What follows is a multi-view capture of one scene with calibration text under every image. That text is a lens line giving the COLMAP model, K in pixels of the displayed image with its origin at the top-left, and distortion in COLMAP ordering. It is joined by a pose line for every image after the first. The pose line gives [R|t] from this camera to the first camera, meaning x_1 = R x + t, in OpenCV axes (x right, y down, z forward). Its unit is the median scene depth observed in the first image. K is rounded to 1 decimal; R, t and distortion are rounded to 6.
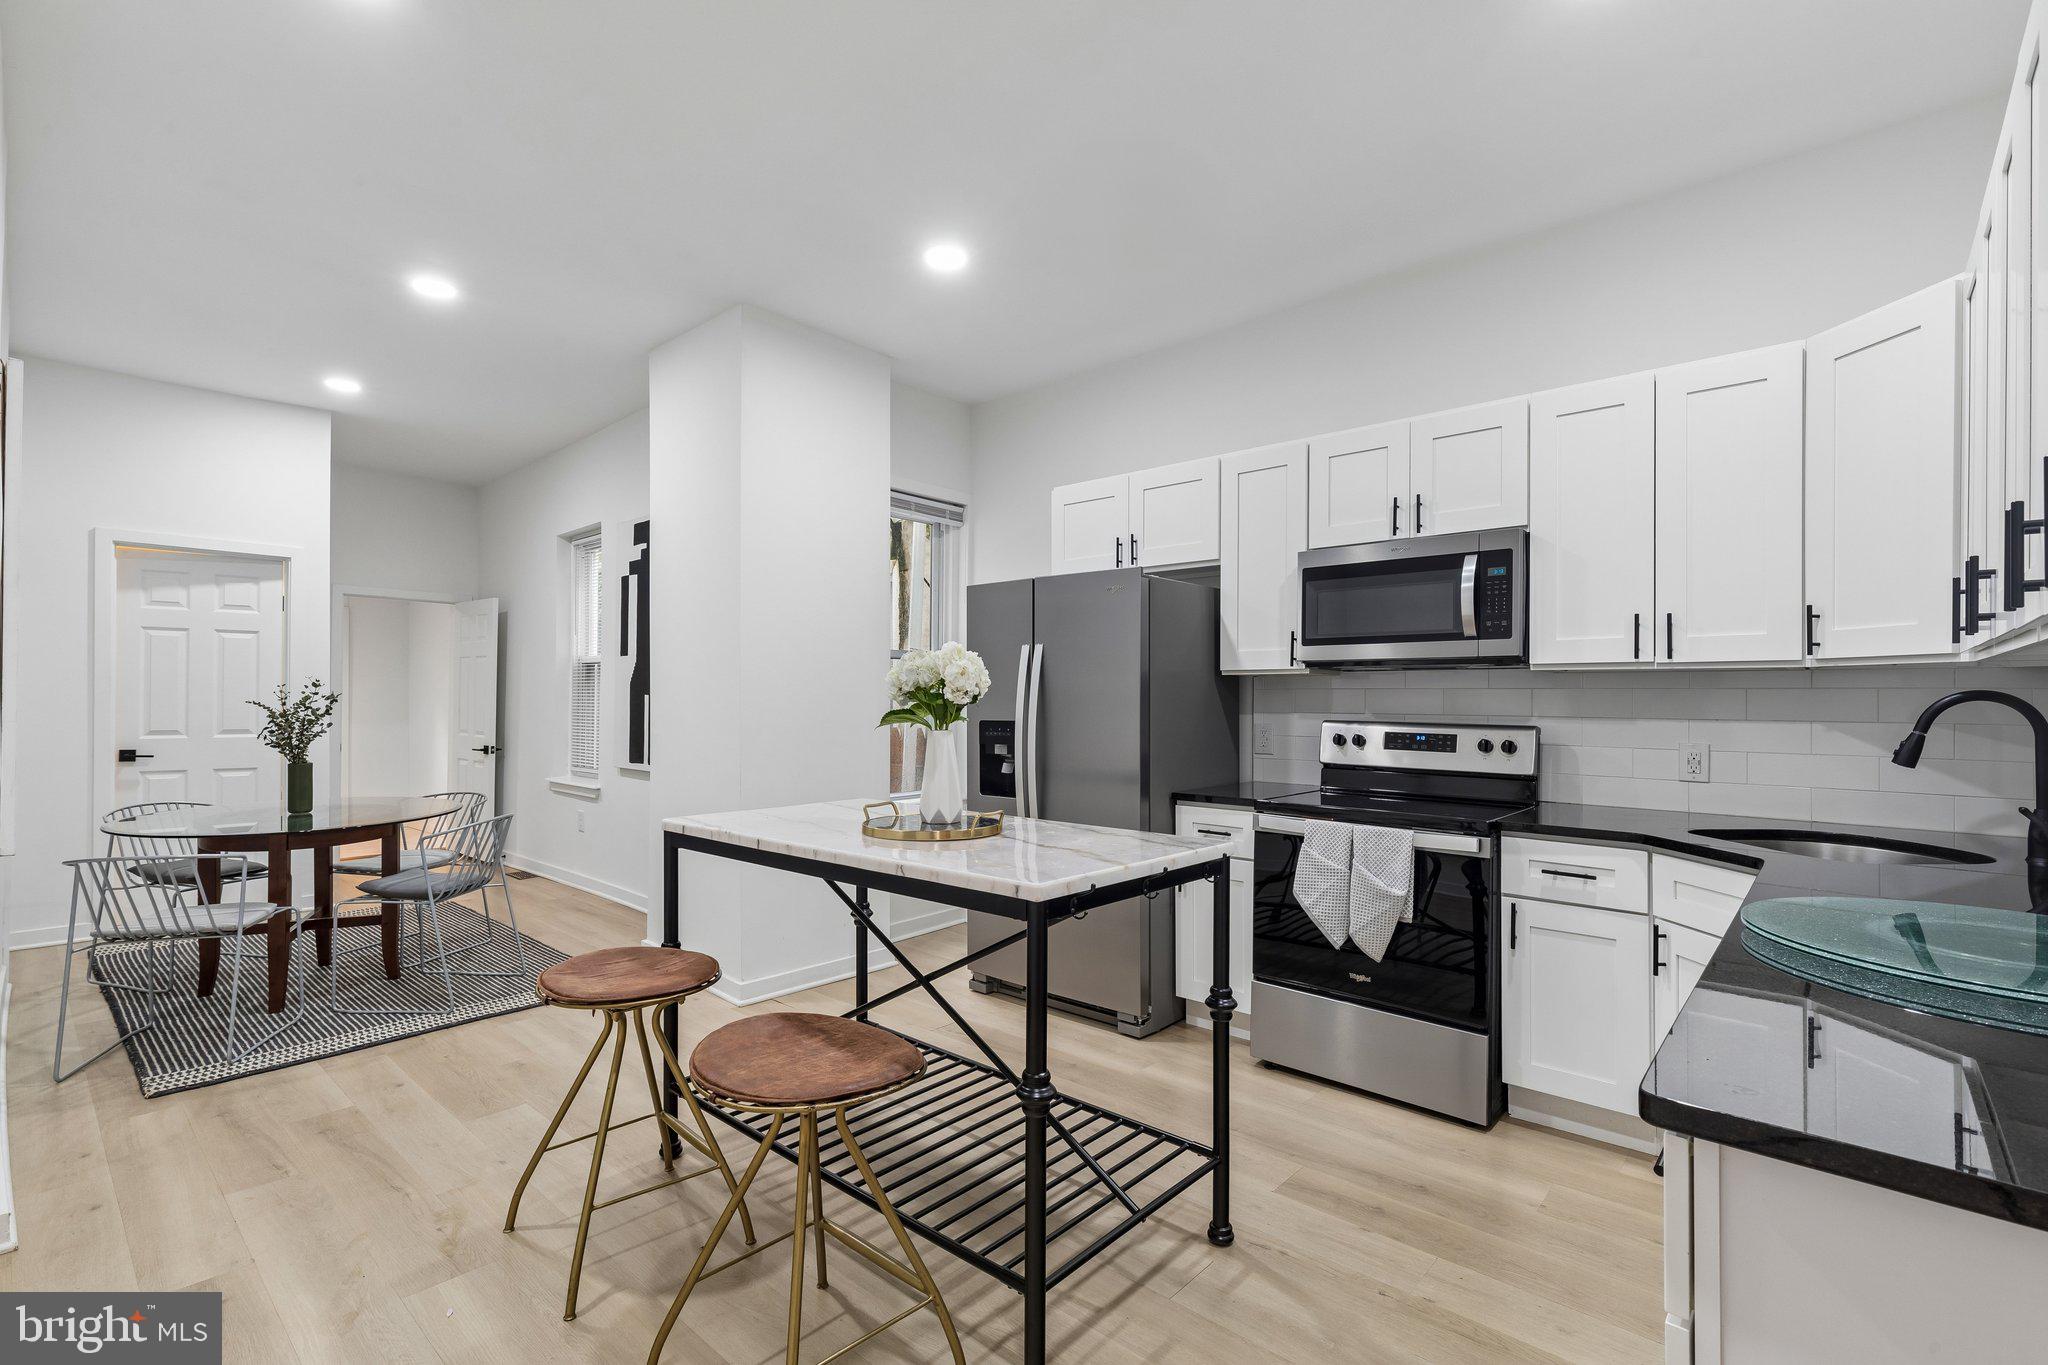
lens RADIAL K [[933.3, 0, 1029.2], [0, 933.3, 682.4], [0, 0, 1]] dist [0.005877, 0.000266]
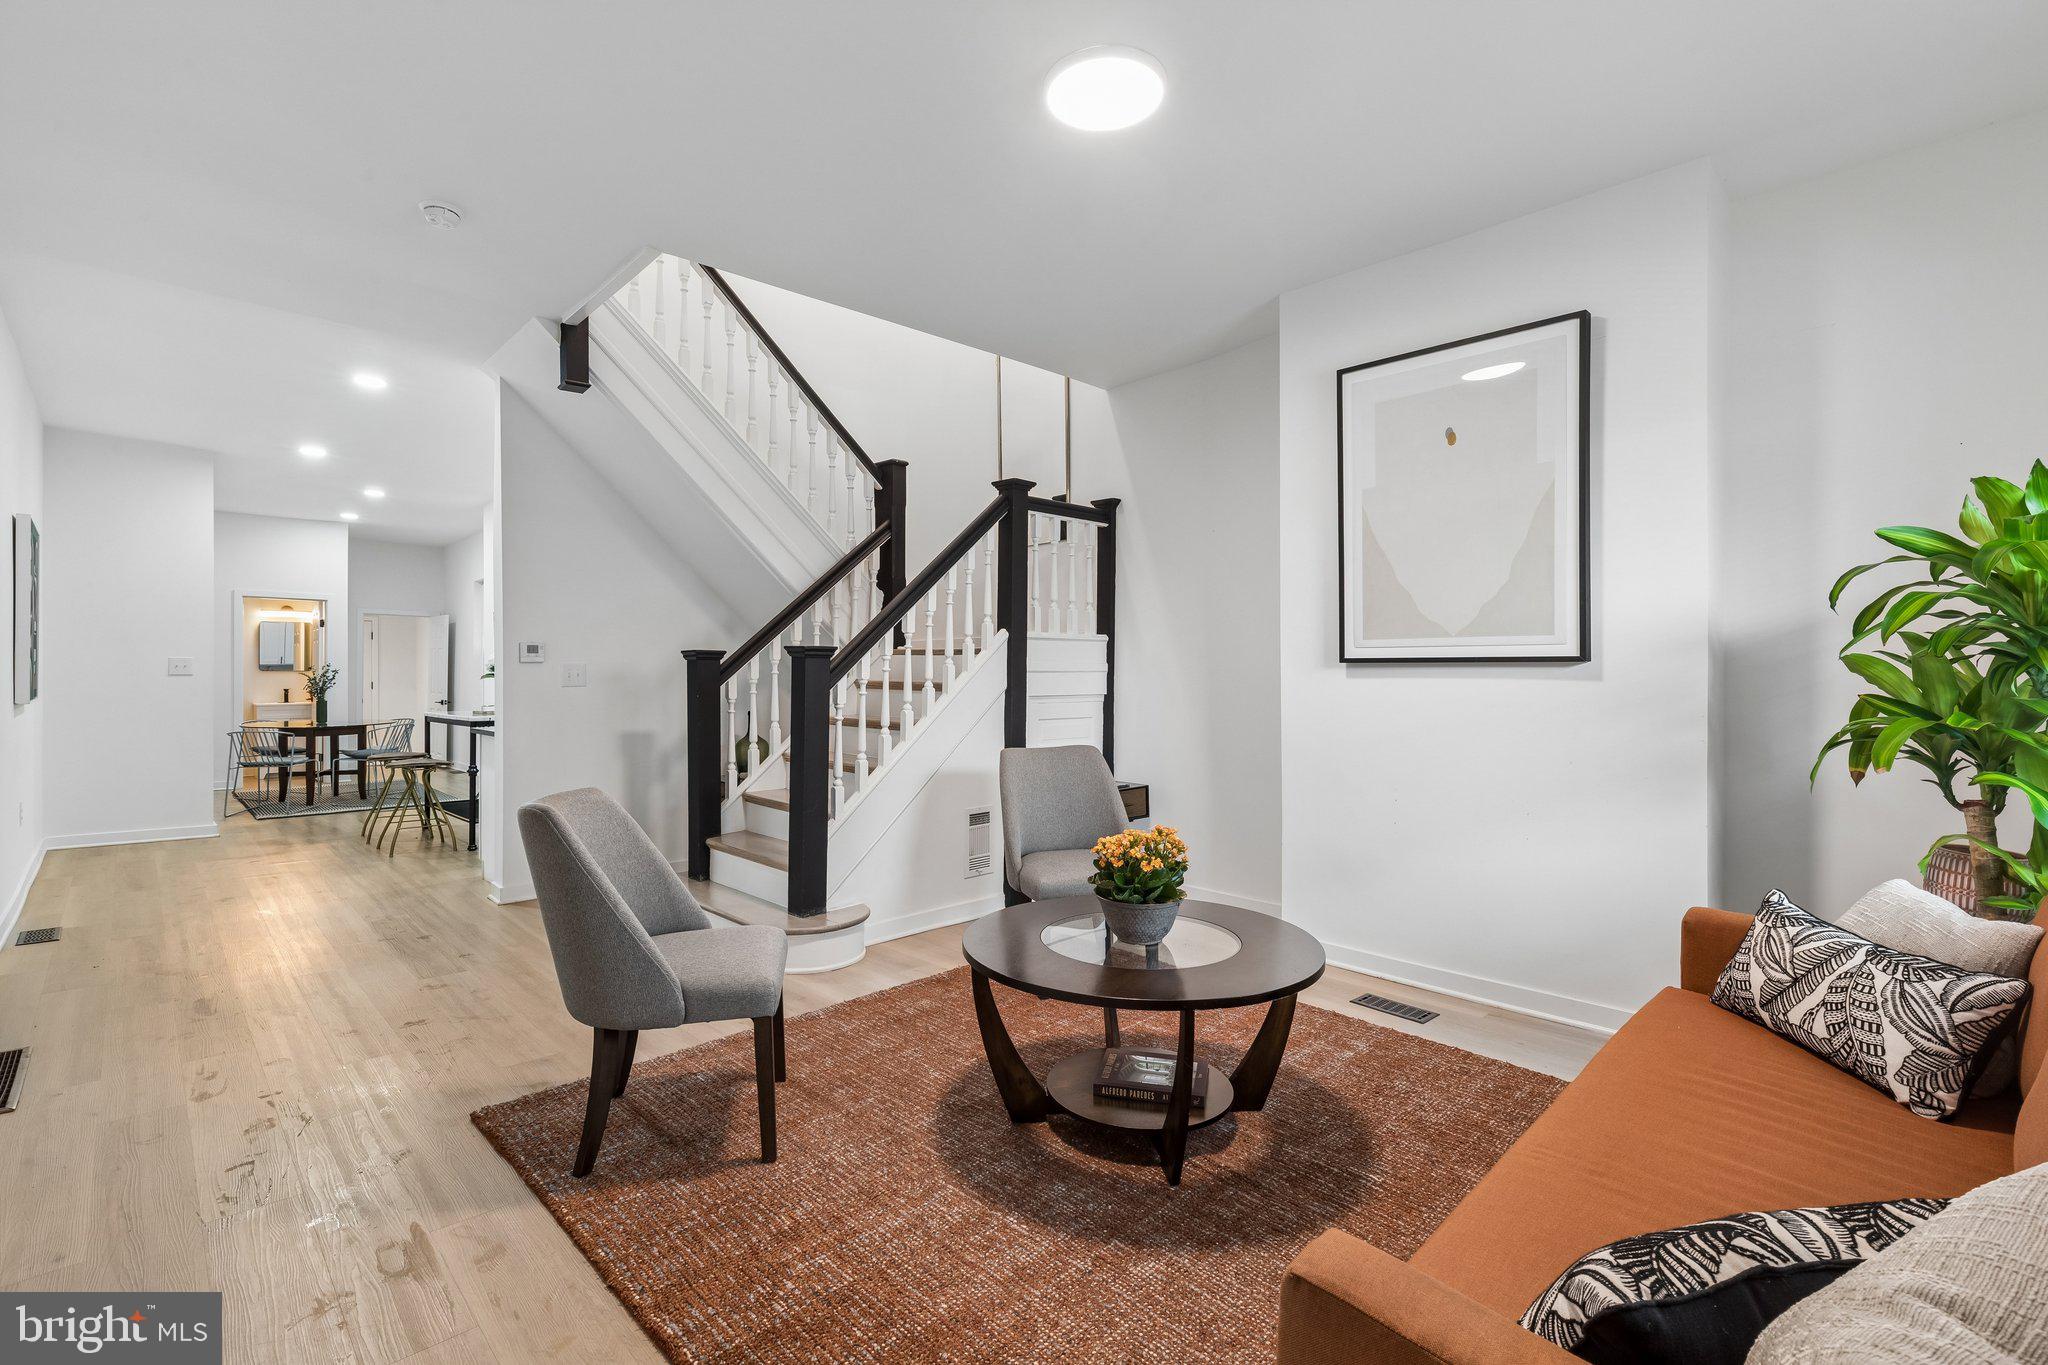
lens RADIAL K [[933.3, 0, 1031.8], [0, 933.3, 673.9], [0, 0, 1]] dist [0.005877, 0.000266]
pose [[0.997405, -0.002169, -0.071956, 1.184017], [0.002932, 0.999940, 0.010508, 0.005263], [0.071929, -0.010692, 0.997352, -1.222876]]
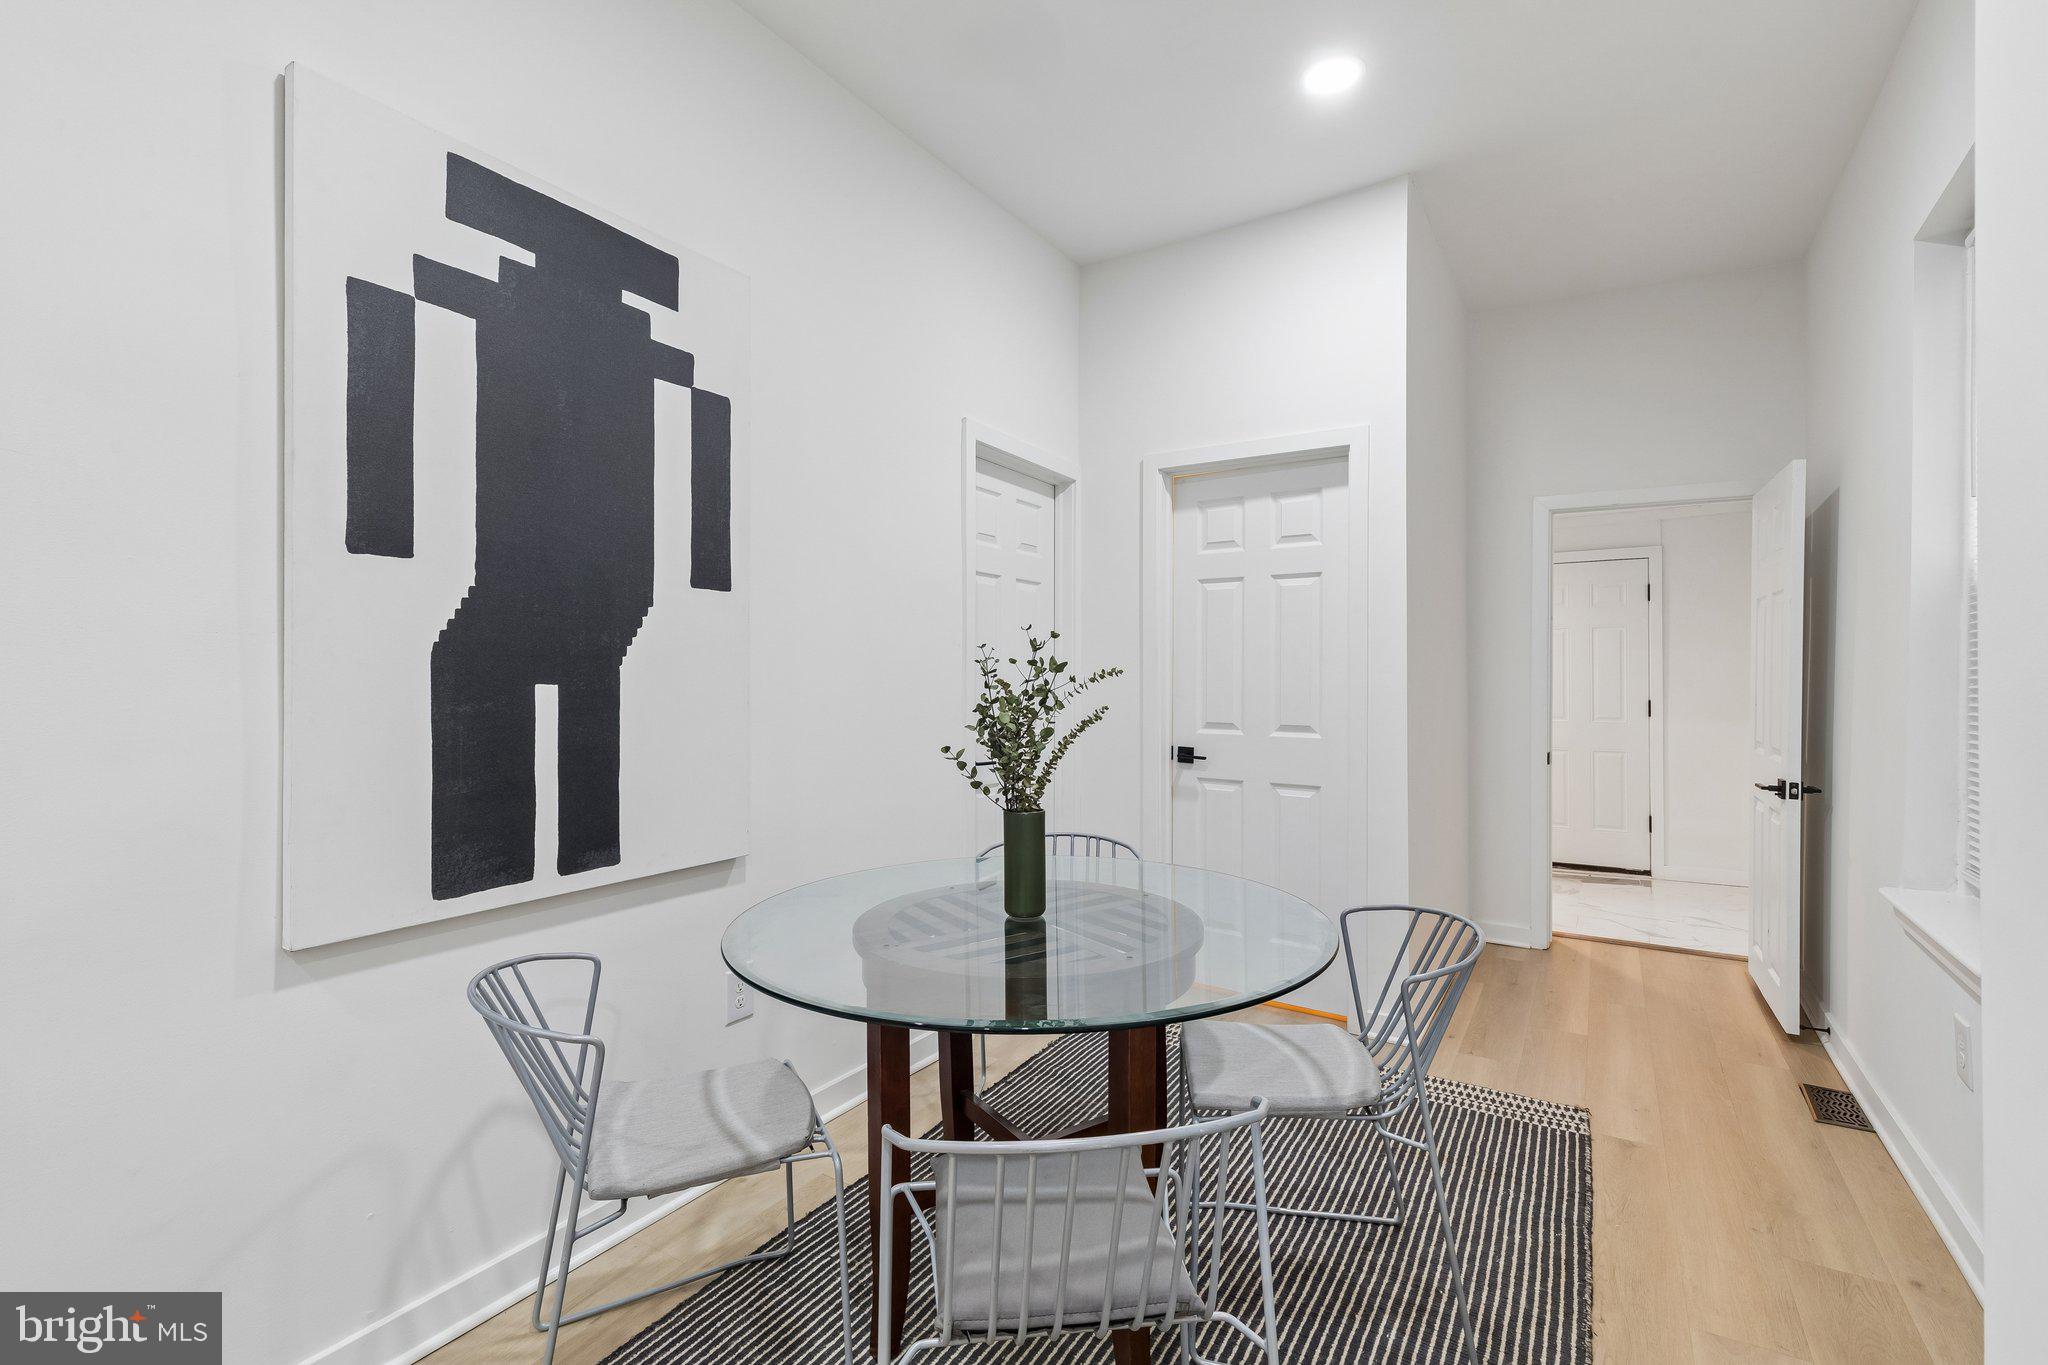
lens RADIAL K [[933.3, 0, 1027.1], [0, 933.3, 683.0], [0, 0, 1]] dist [0.005877, 0.000266]
pose [[0.185624, 0.003135, -0.982616, -0.362793], [0.011177, 0.999923, 0.005301, 0.022294], [0.982557, -0.011967, 0.185575, 1.049989]]
